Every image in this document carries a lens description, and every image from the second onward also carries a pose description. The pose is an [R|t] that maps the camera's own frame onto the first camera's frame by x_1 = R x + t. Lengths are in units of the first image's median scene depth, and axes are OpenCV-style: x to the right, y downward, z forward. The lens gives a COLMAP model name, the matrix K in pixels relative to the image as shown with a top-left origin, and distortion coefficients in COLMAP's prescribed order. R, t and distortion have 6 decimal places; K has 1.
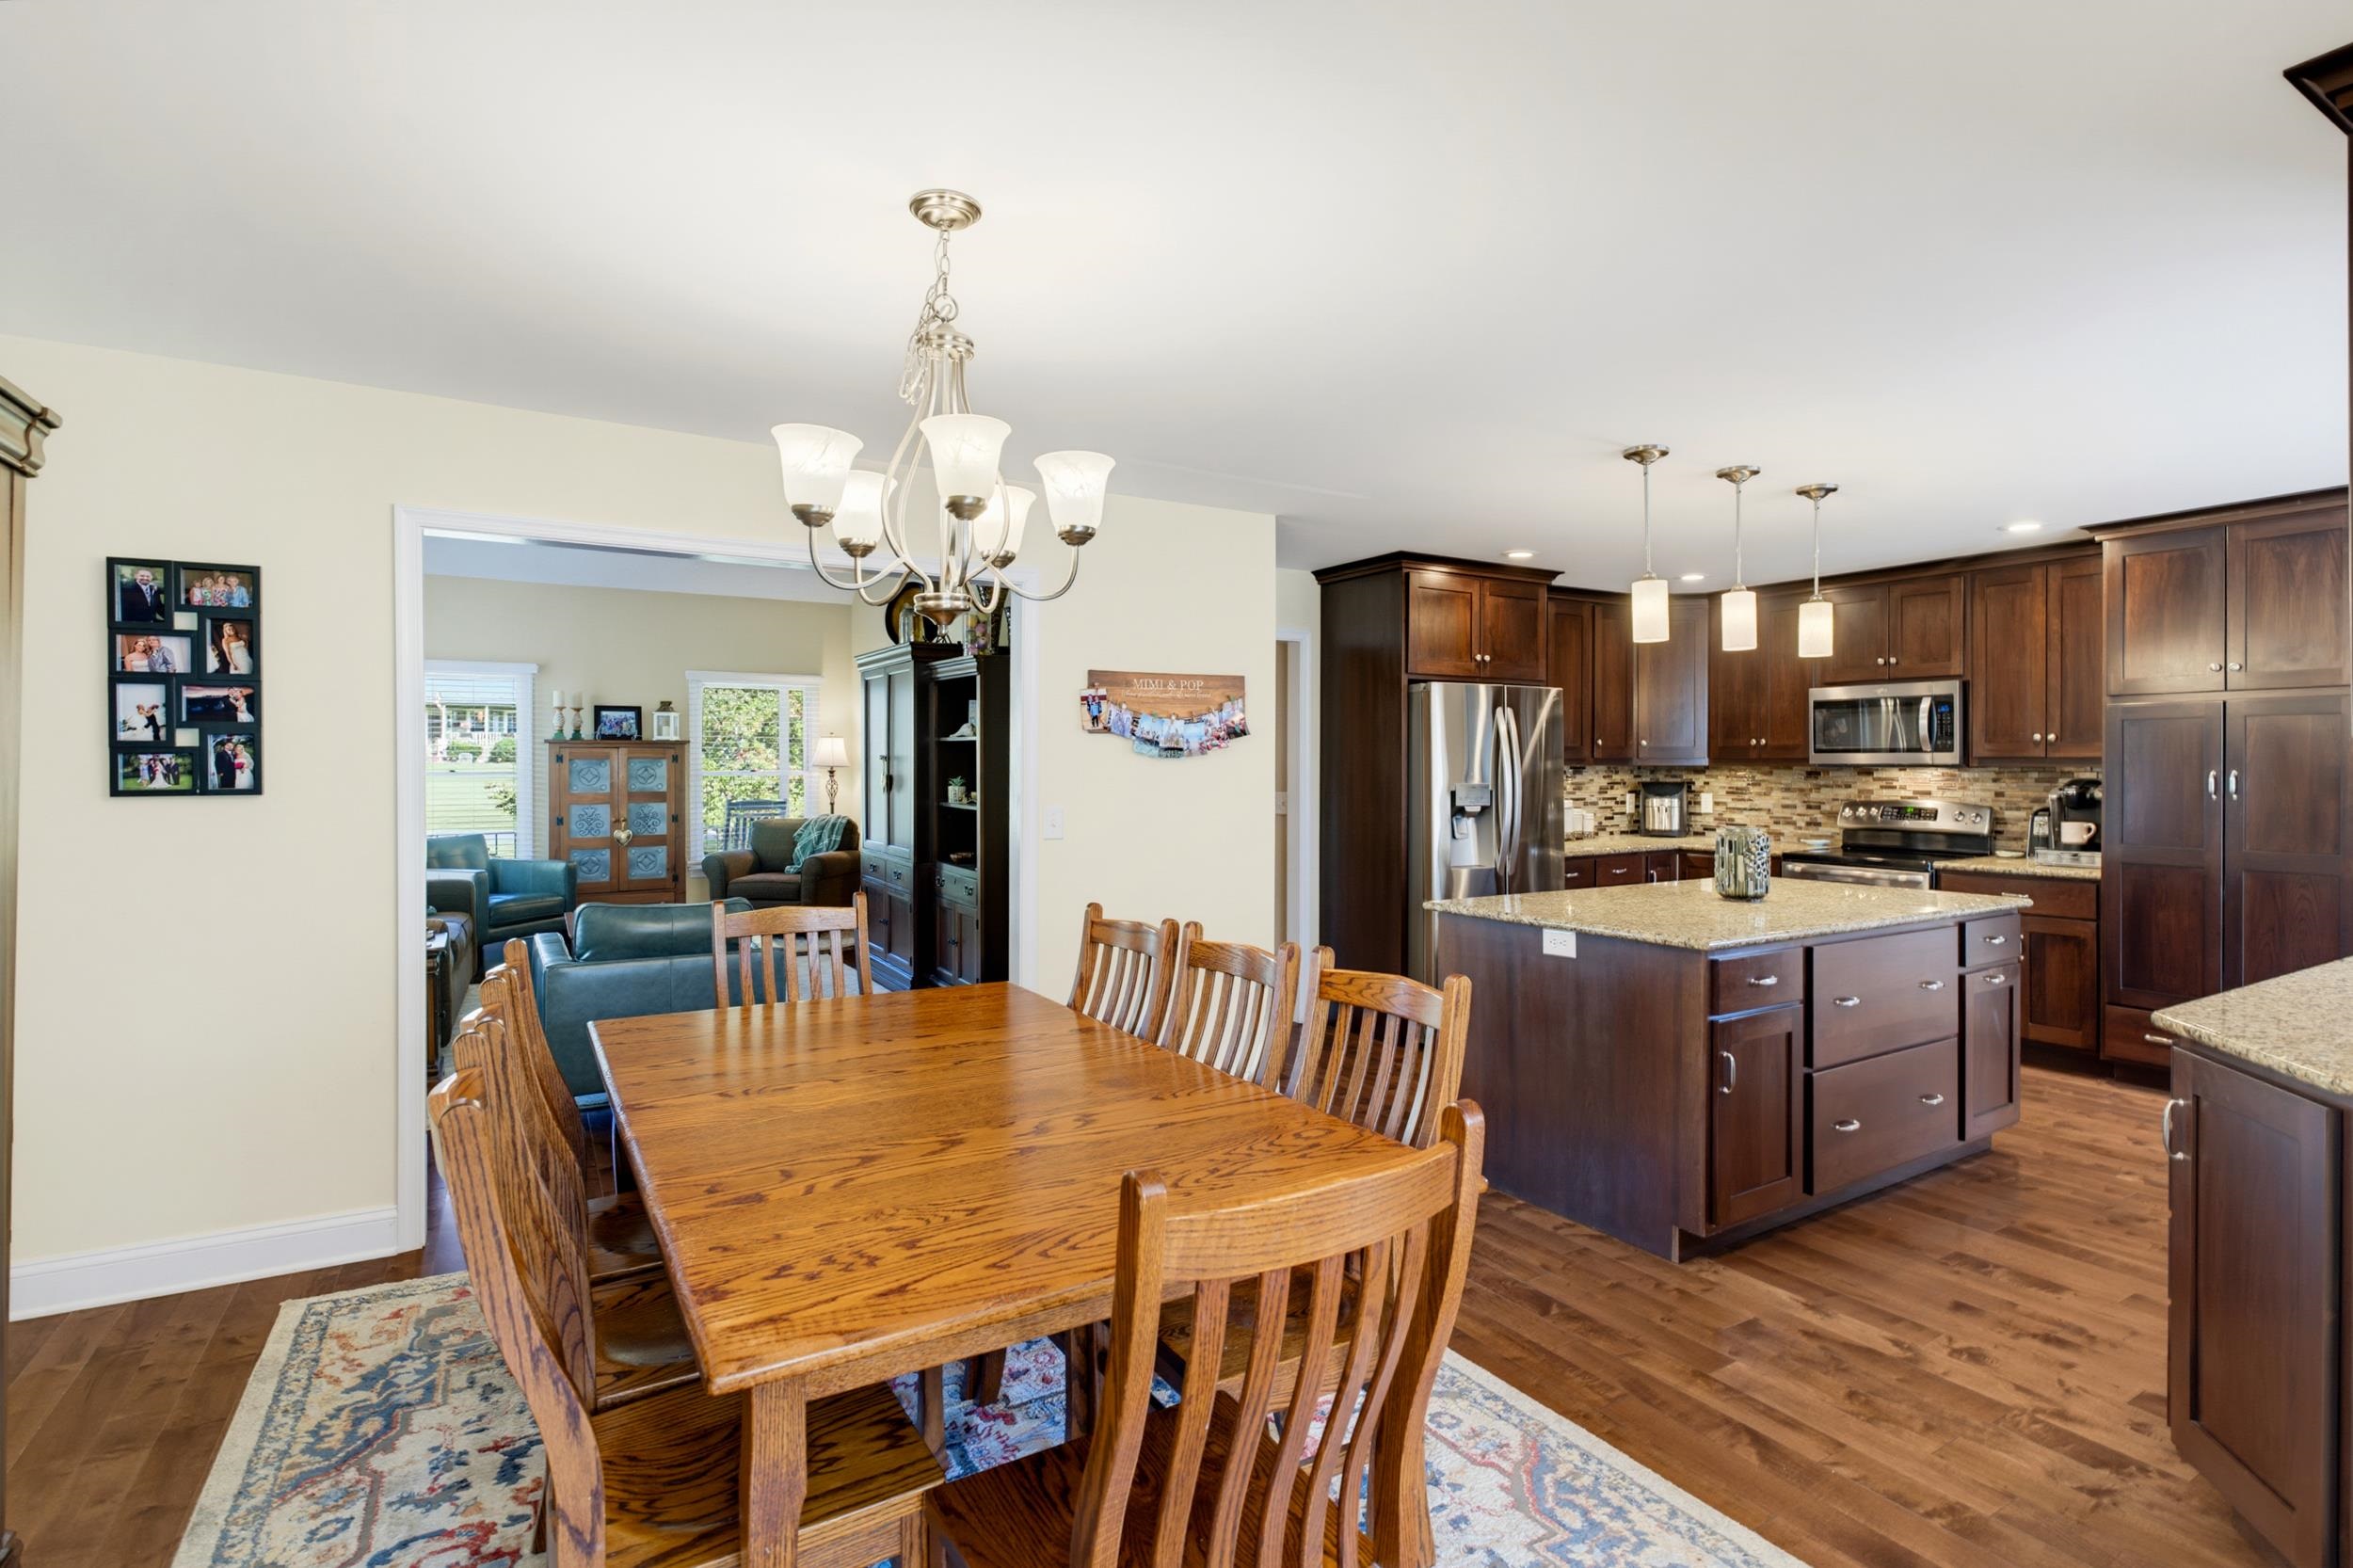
lens RADIAL K [[1134.2, 0, 1208.7], [0, 1134.2, 769.0], [0, 0, 1]] dist [-0.008359, 0.001770]
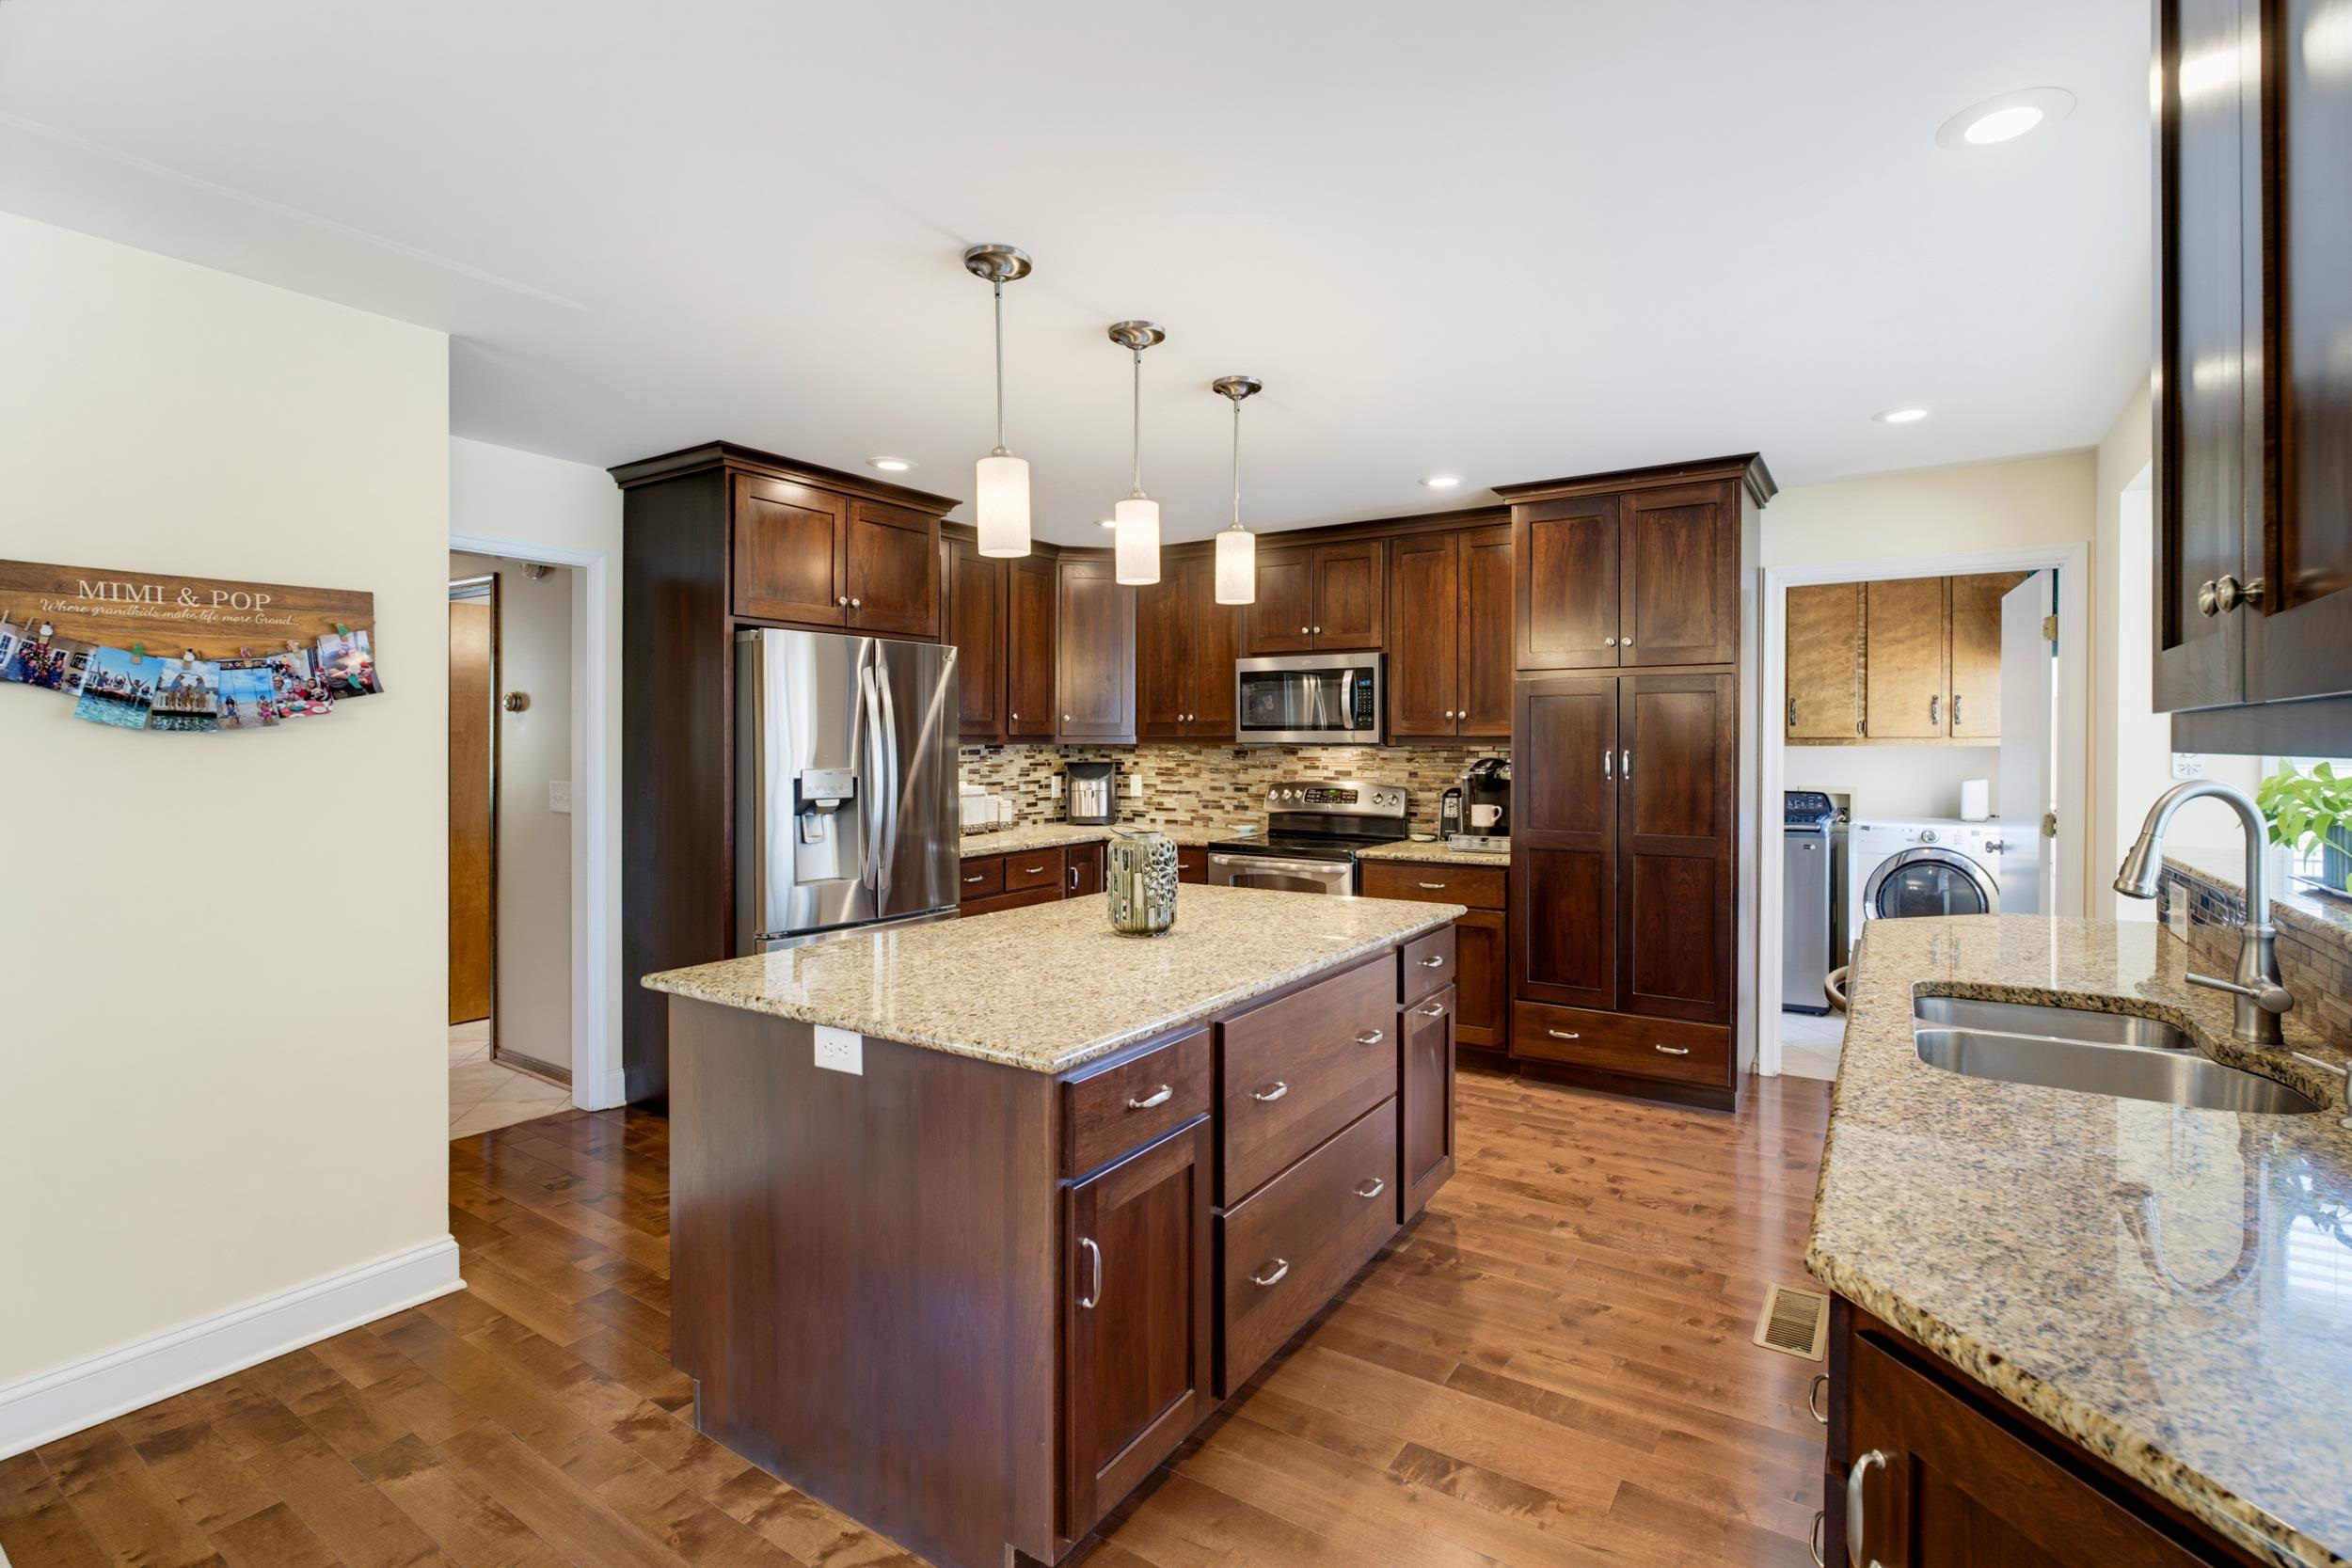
lens RADIAL K [[1084.6, 0, 1185.6], [0, 1084.6, 751.0], [0, 0, 1]] dist [-0.010839, 0.001640]
pose [[0.908319, -0.002255, 0.418272, 0.170206], [0.000294, 0.999989, 0.004754, -0.002214], [-0.418277, -0.004195, 0.908310, 0.297397]]
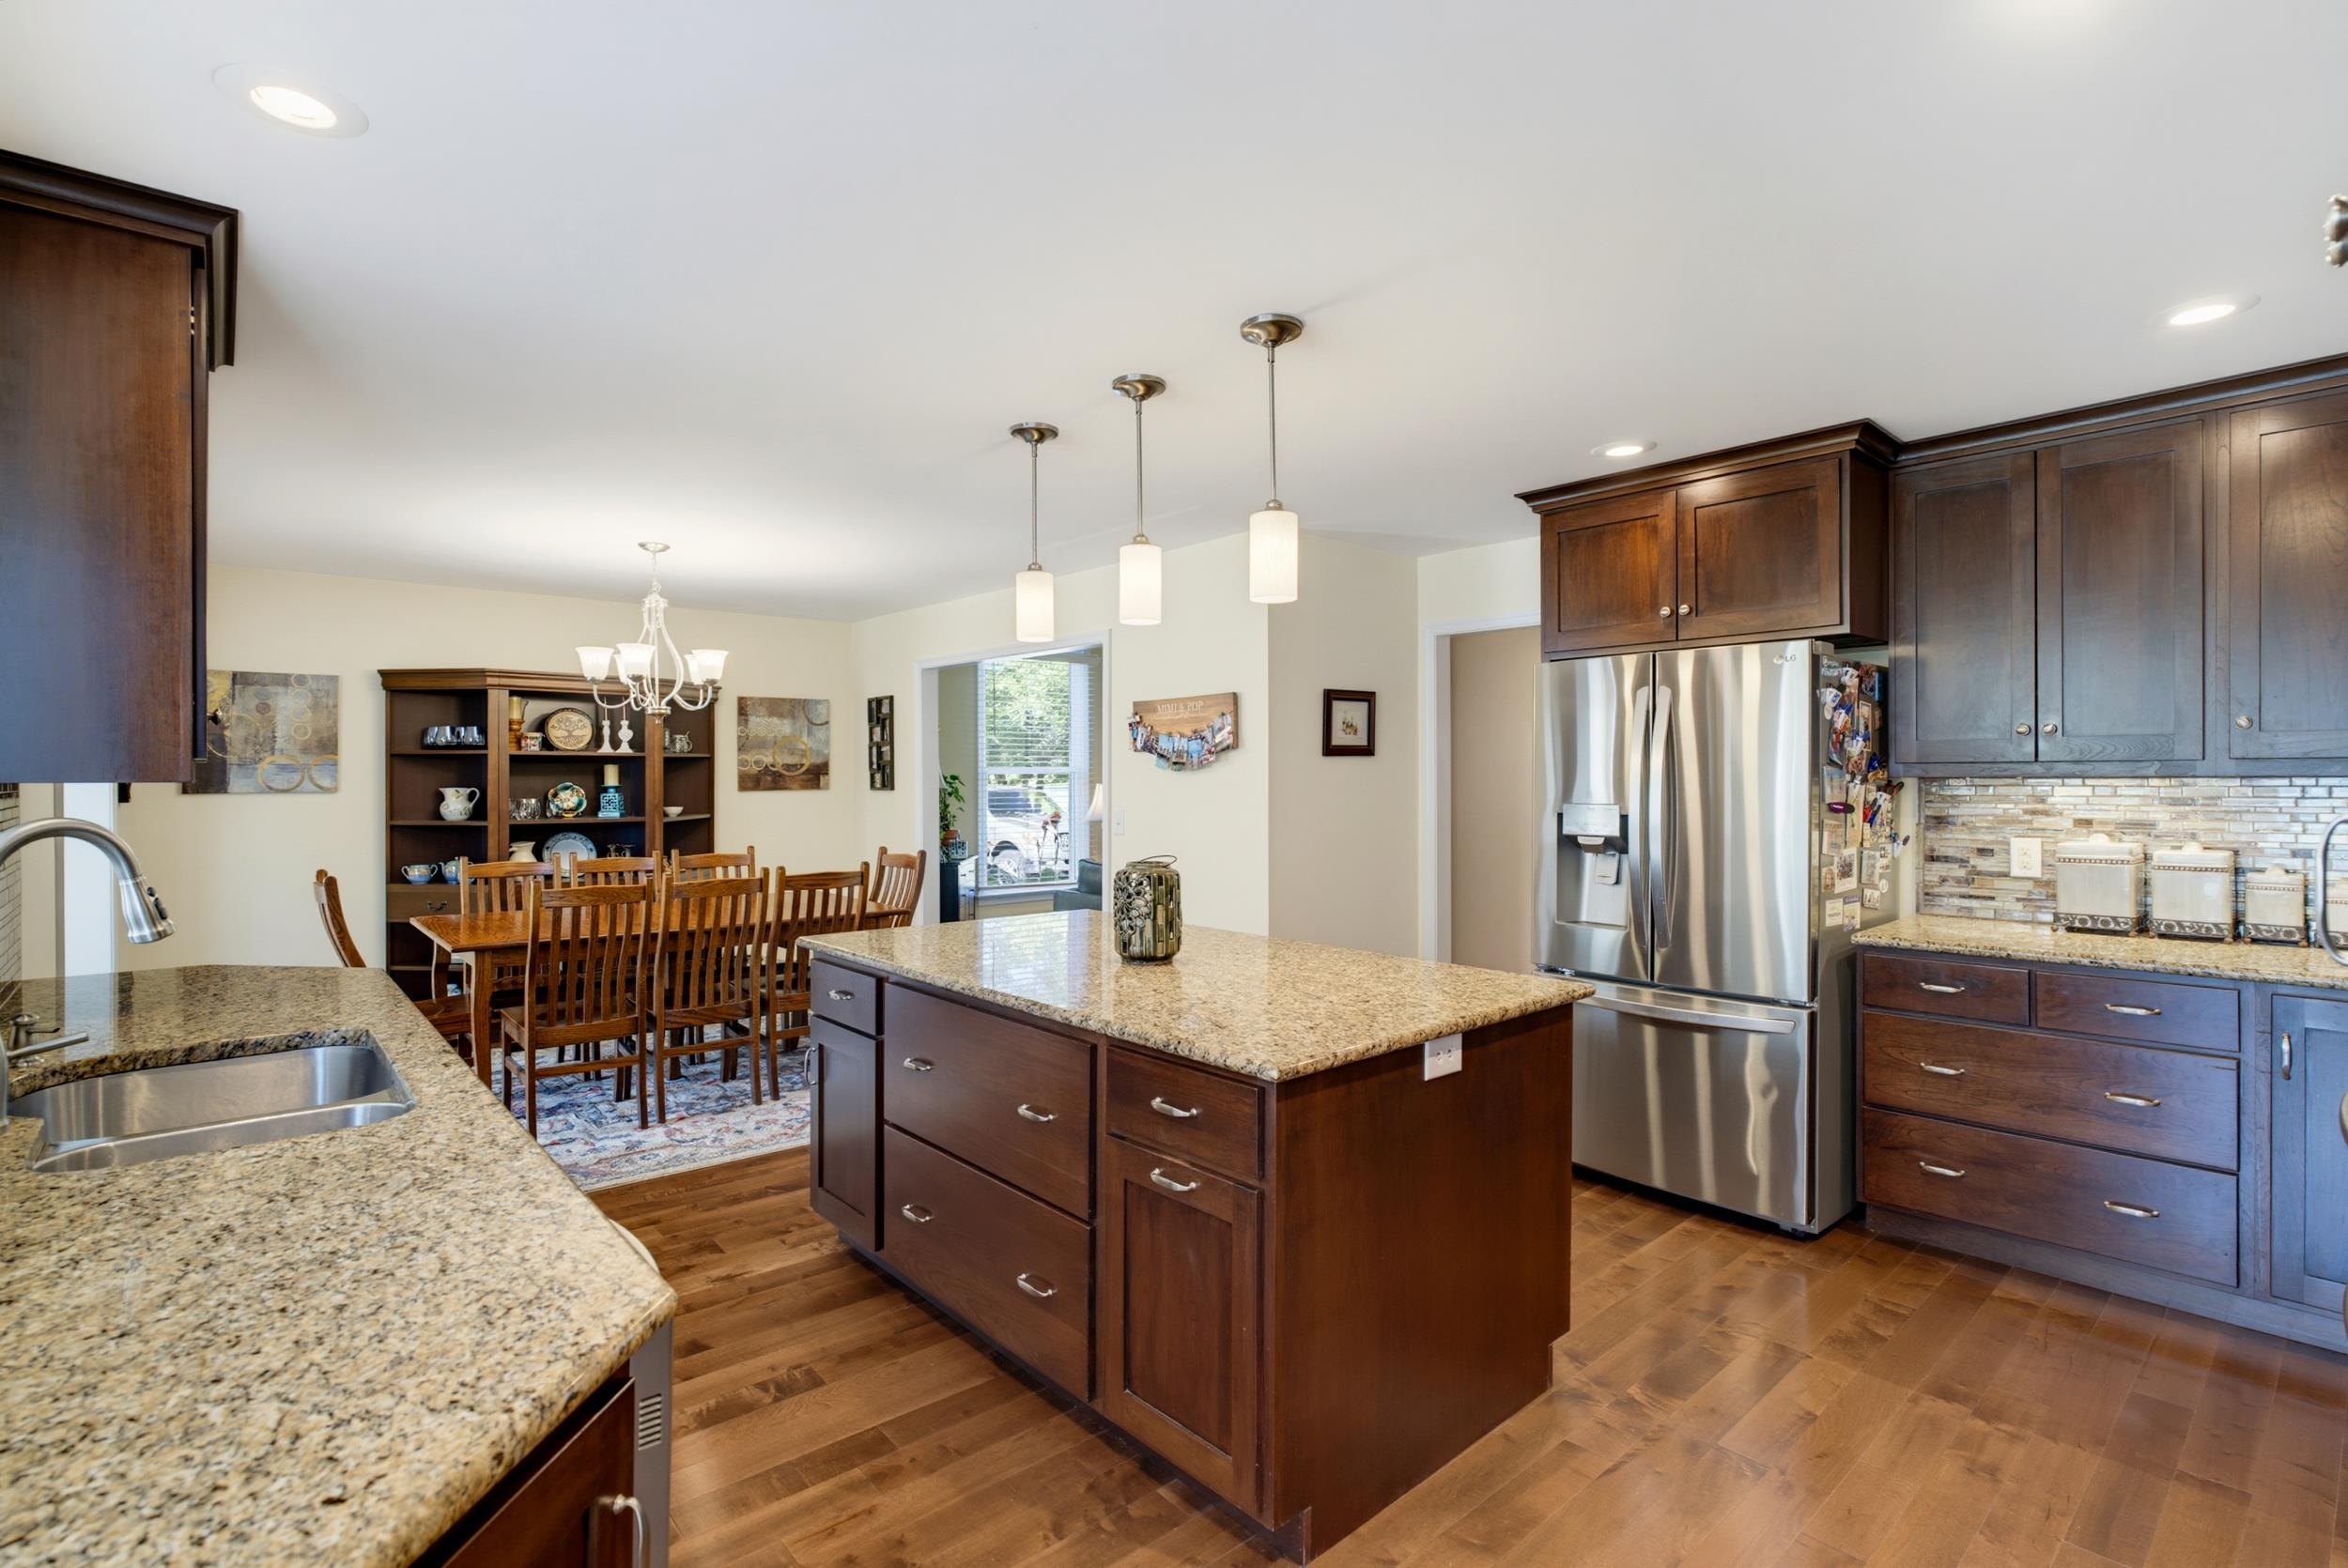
lens RADIAL K [[1082.7, 0, 1160.7], [0, 1082.7, 786.5], [0, 0, 1]] dist [-0.010839, 0.001640]
pose [[0.165421, 0.003344, -0.986217, 0.949732], [-0.005276, 0.999983, 0.002505, 0.002937], [0.986209, 0.004789, 0.165436, 0.725068]]
